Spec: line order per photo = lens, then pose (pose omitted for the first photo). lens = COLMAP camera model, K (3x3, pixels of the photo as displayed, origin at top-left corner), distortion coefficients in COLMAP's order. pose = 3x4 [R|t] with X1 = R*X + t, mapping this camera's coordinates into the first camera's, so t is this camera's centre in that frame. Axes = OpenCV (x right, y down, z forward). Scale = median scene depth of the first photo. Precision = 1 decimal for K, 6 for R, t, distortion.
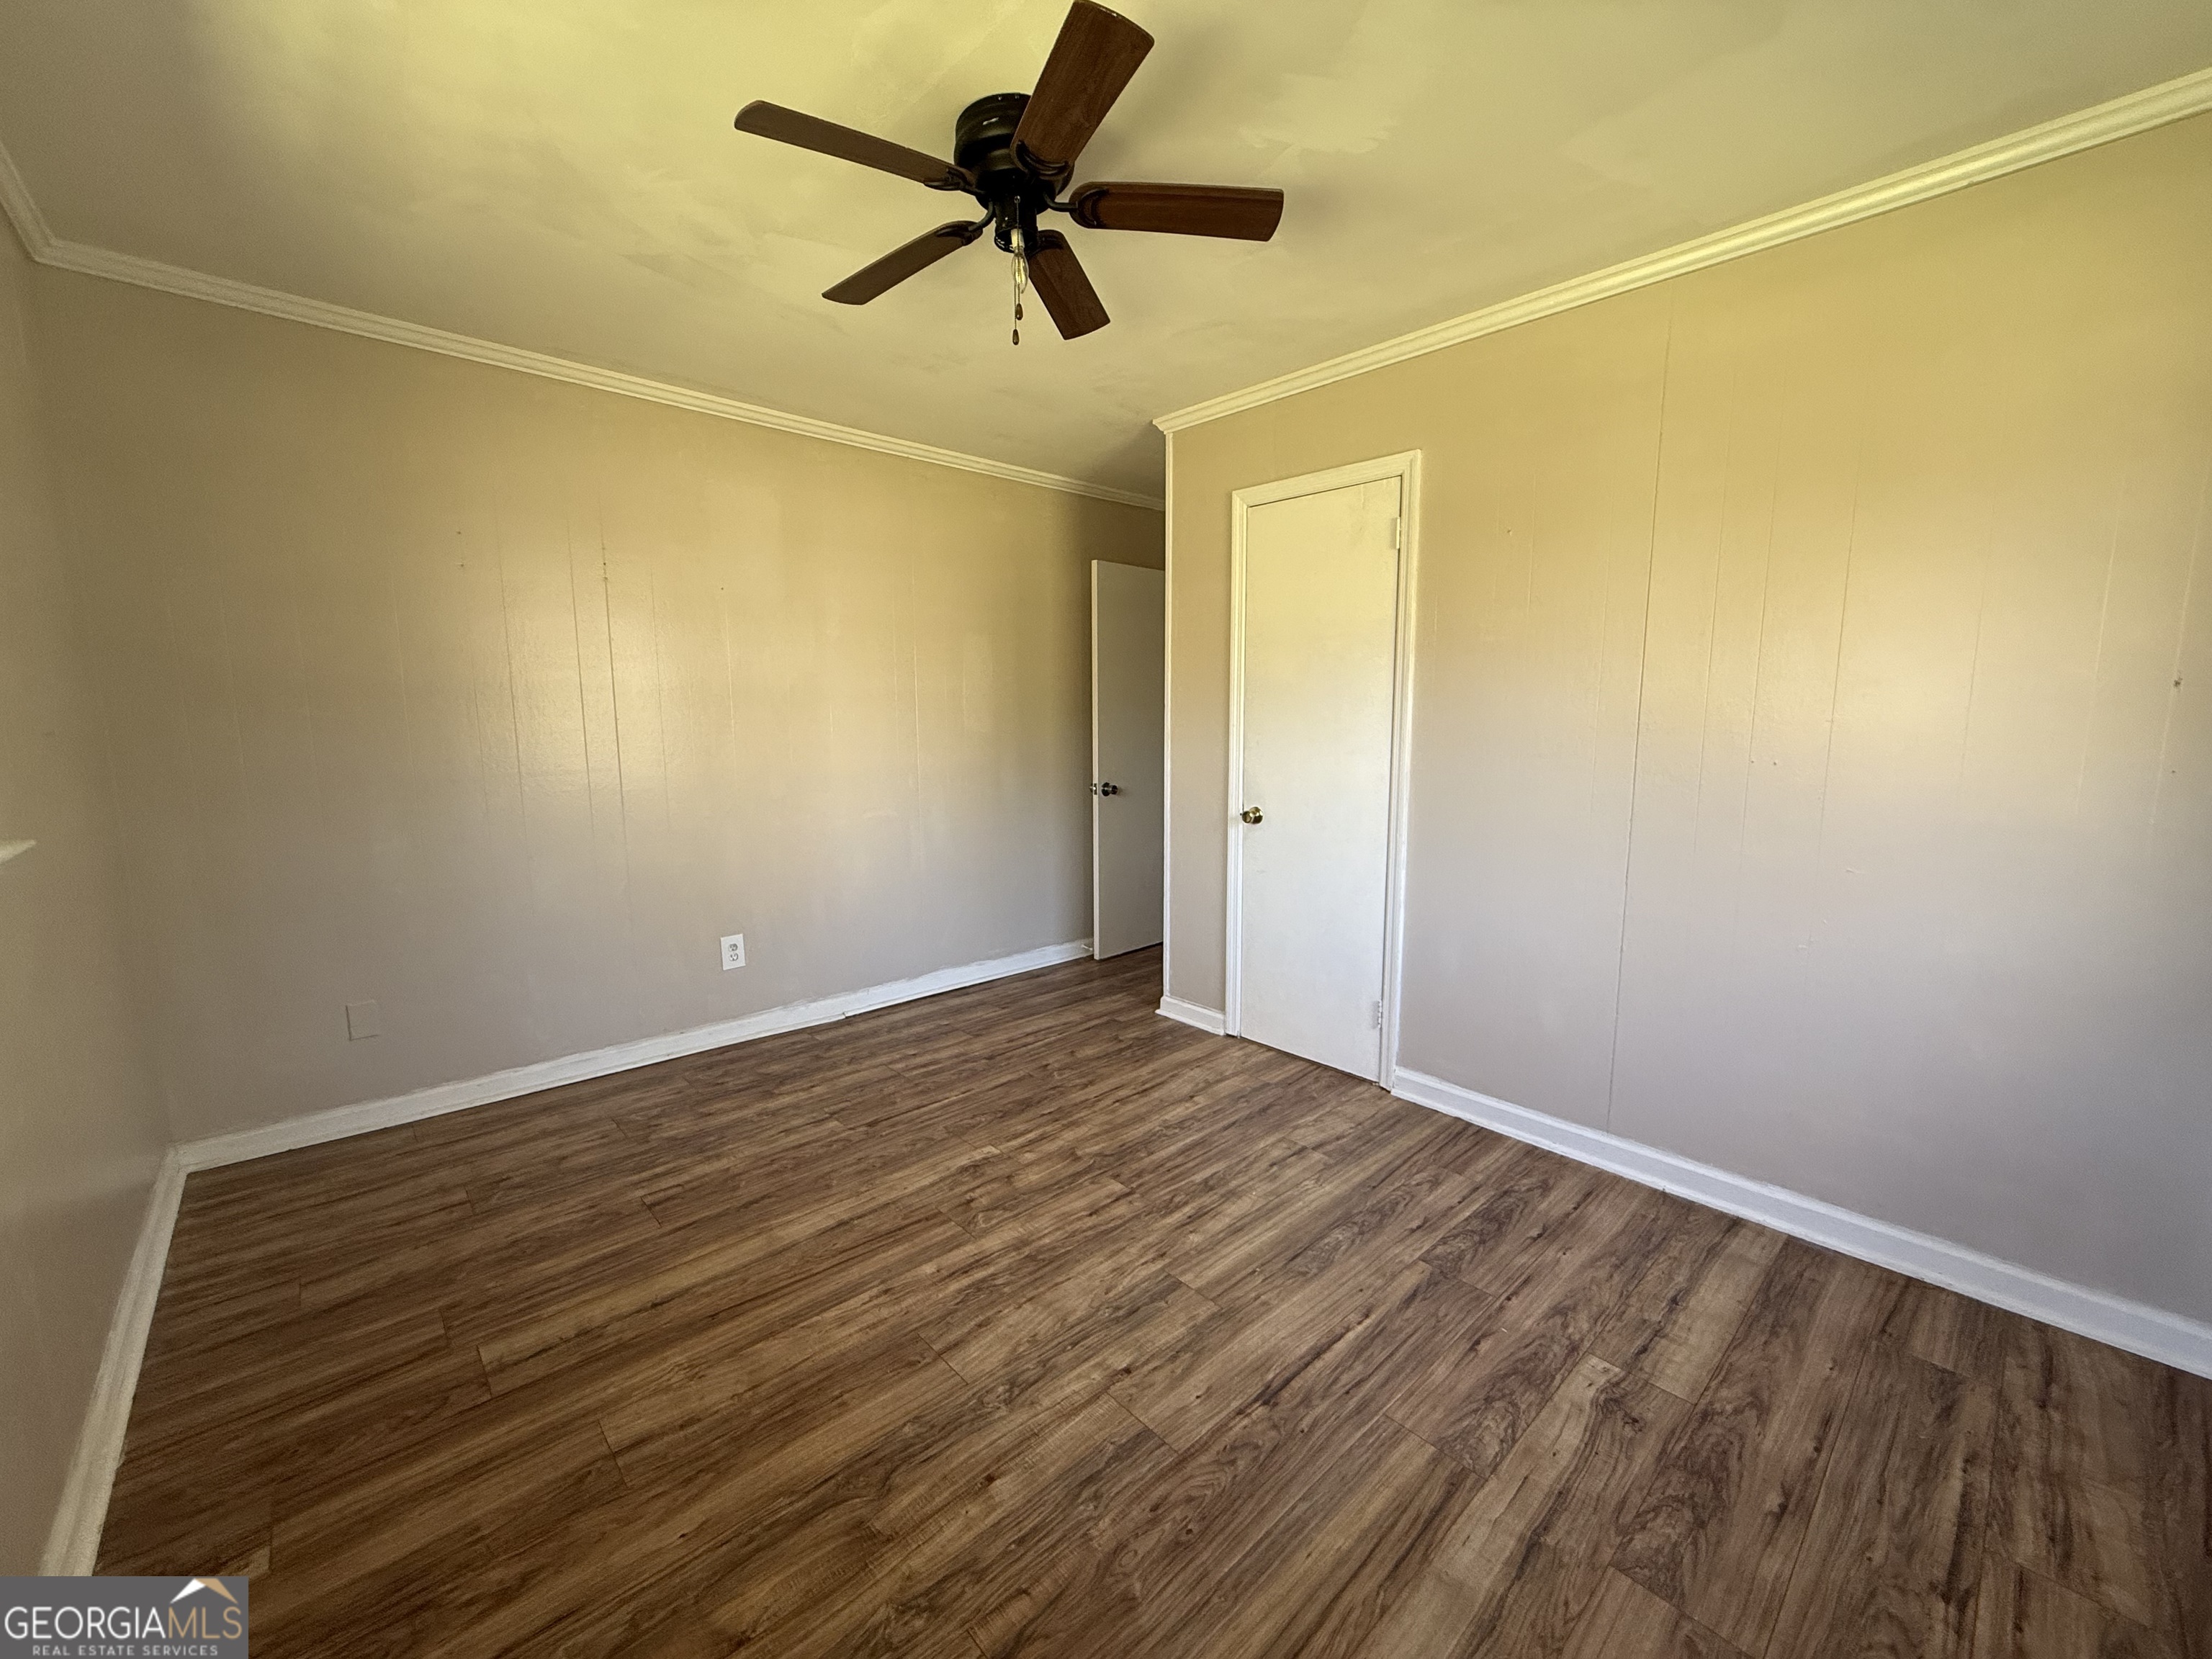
lens RADIAL K [[880.3, 0, 1101.1], [0, 880.3, 830.8], [0, 0, 1]] dist [-0.000584, 0.000195]
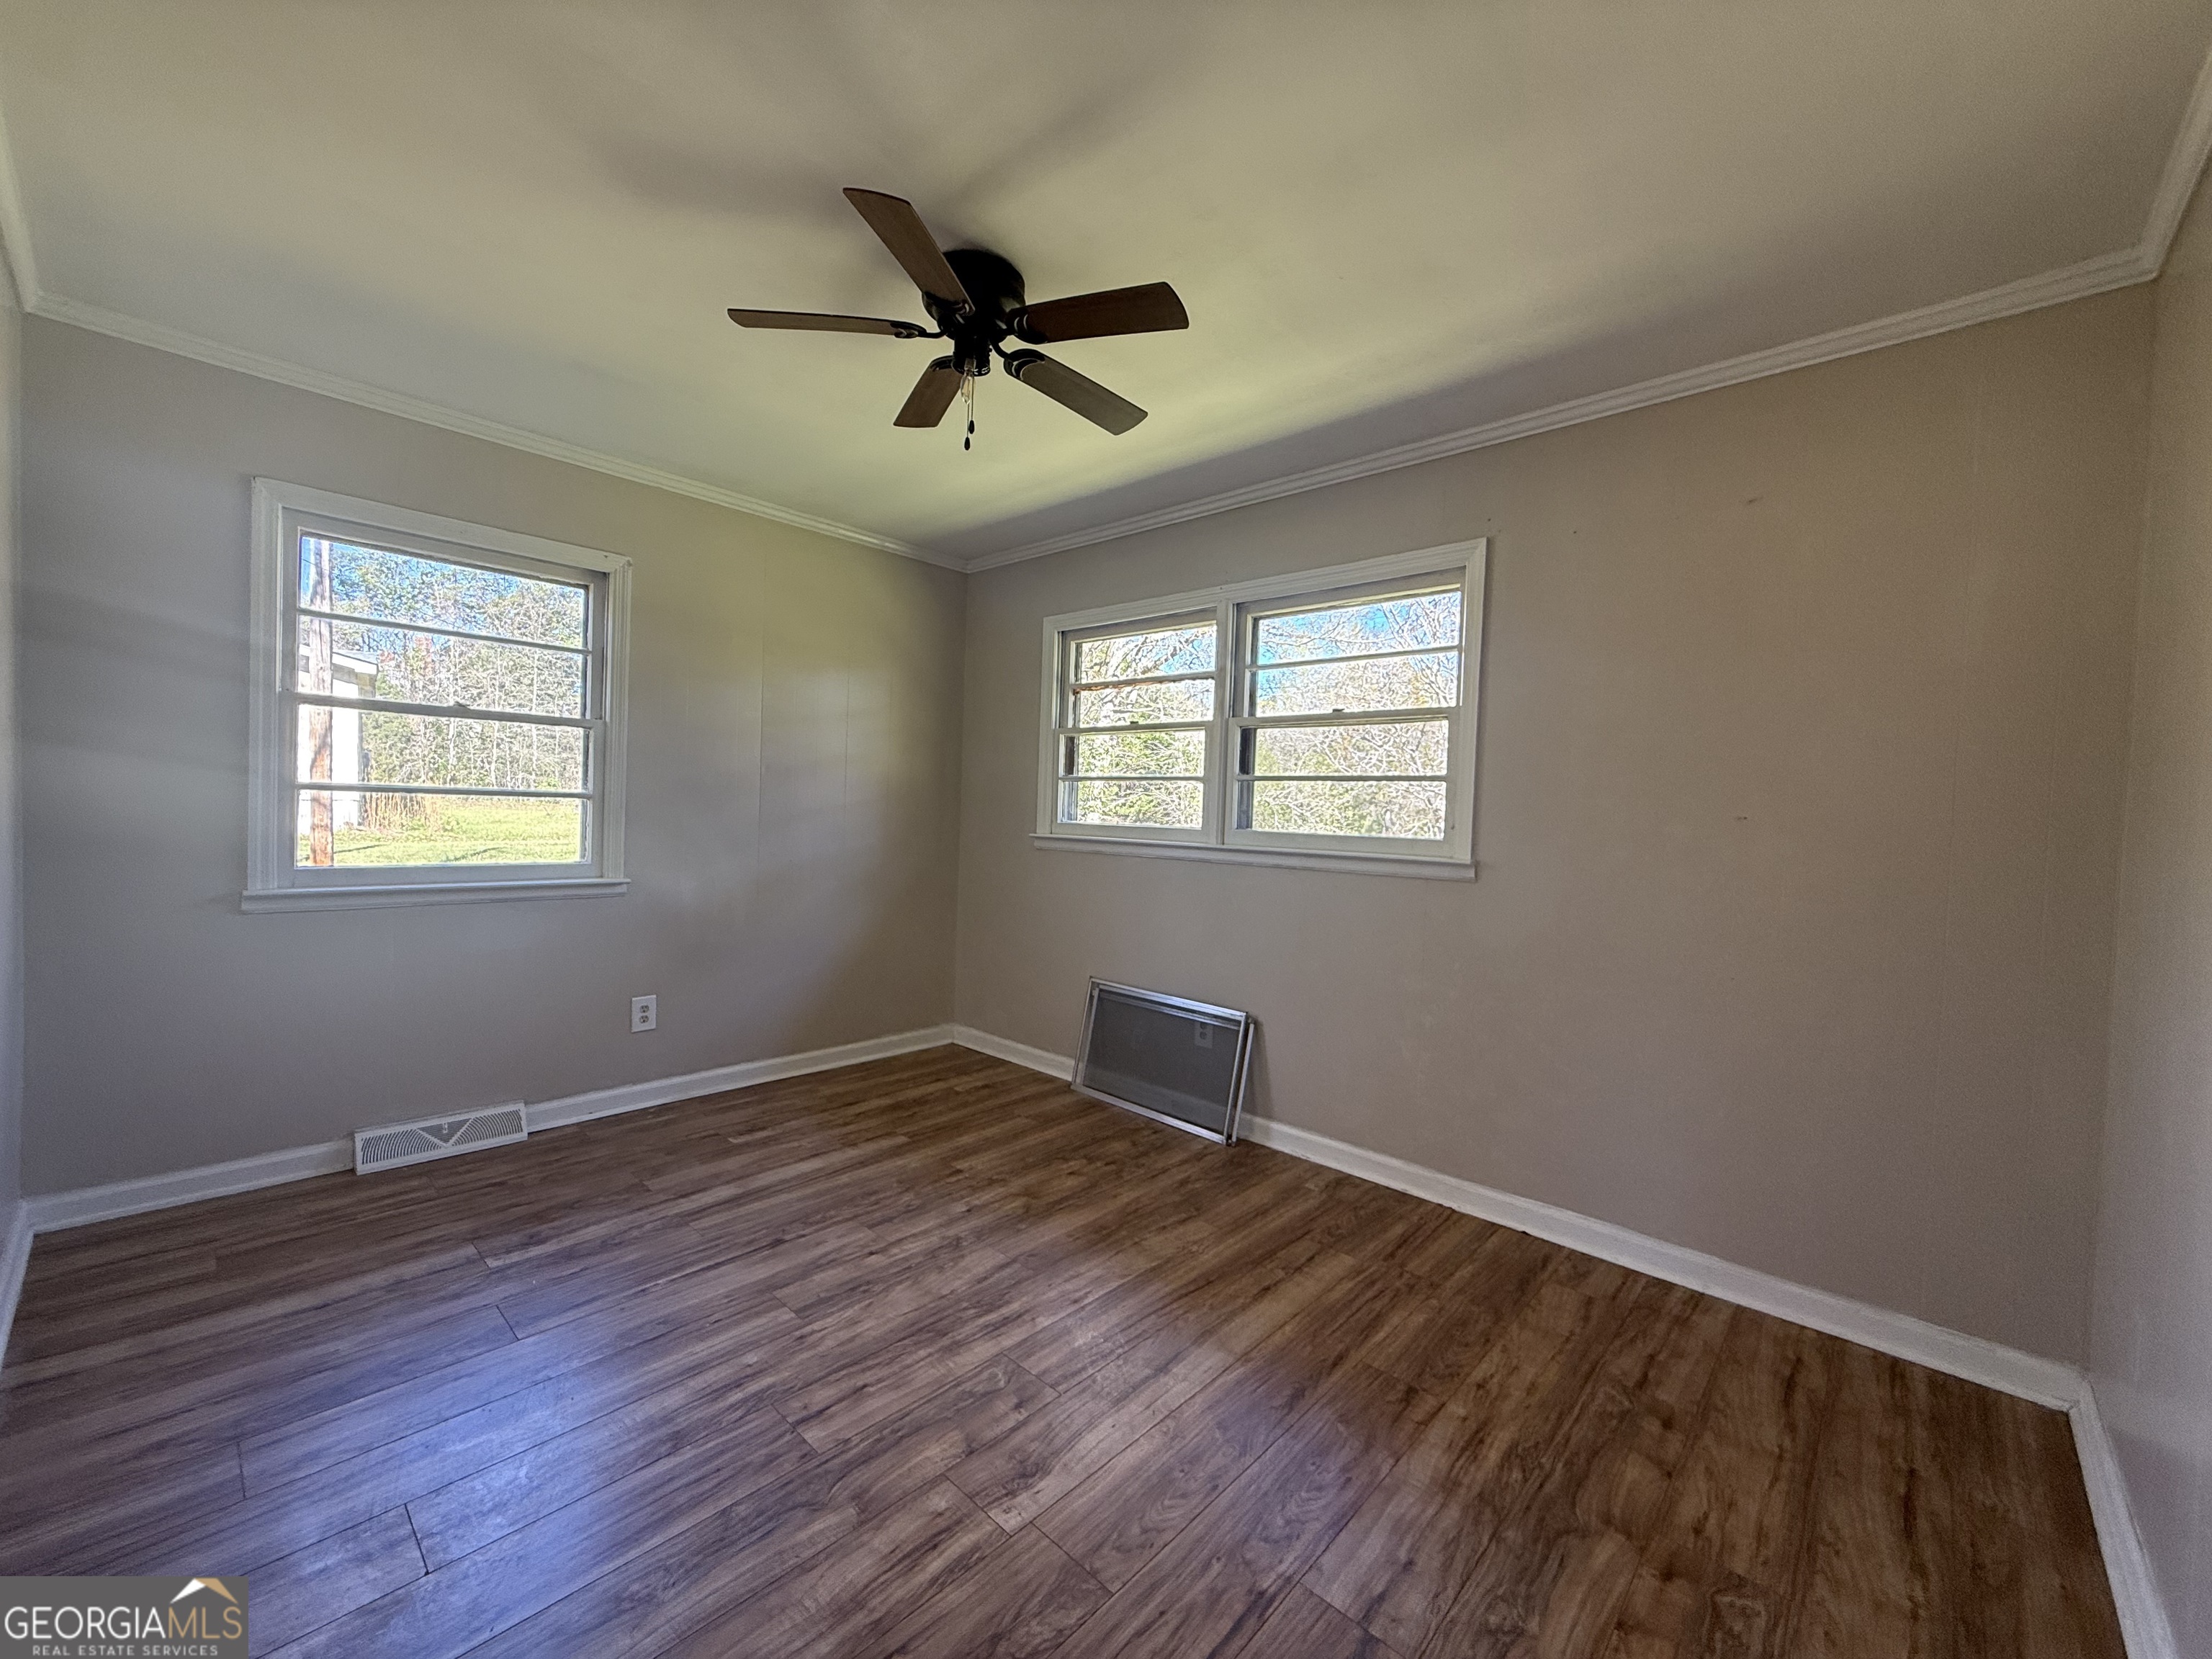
lens RADIAL K [[880.3, 0, 1101.1], [0, 880.3, 830.8], [0, 0, 1]] dist [-0.000584, 0.000195]
pose [[-0.996041, -0.030781, -0.083402, -0.166094], [-0.044088, 0.985681, 0.162754, -0.234394], [0.077198, 0.165787, -0.983135, 1.982645]]
